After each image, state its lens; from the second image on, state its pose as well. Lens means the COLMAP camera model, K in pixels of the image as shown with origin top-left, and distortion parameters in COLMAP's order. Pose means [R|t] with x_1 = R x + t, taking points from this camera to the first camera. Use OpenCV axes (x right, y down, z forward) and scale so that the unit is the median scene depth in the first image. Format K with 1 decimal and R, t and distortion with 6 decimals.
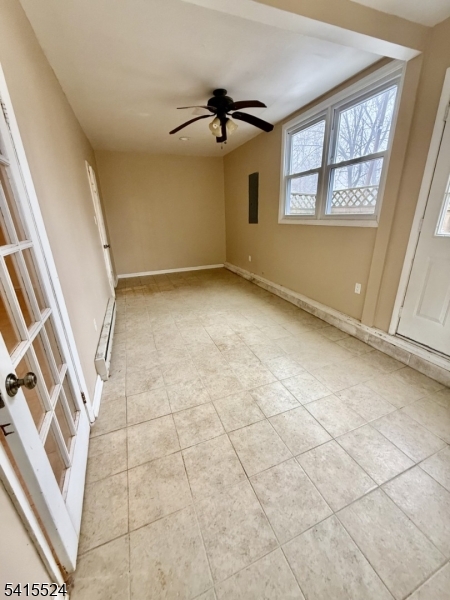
lens RADIAL K [[237.9, 0, 223.9], [0, 237.9, 298.4], [0, 0, 1]] dist [0.003048, -0.000636]
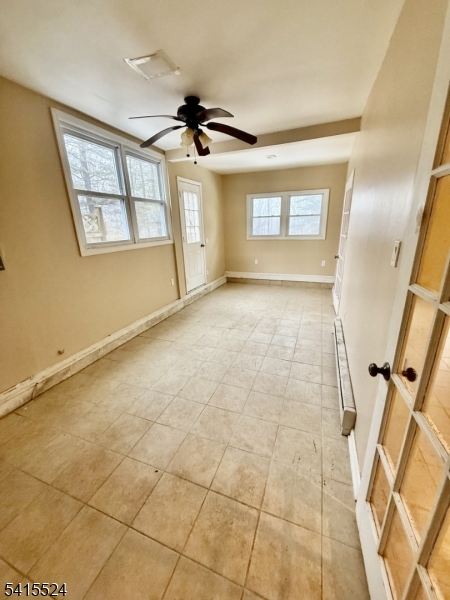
lens RADIAL K [[237.9, 0, 226.7], [0, 237.9, 297.3], [0, 0, 1]] dist [0.003048, -0.000636]
pose [[-0.738327, -0.150518, 0.657433, -0.646047], [0.267472, 0.829500, 0.490295, -0.542533], [-0.619139, 0.537842, -0.572183, 1.479884]]
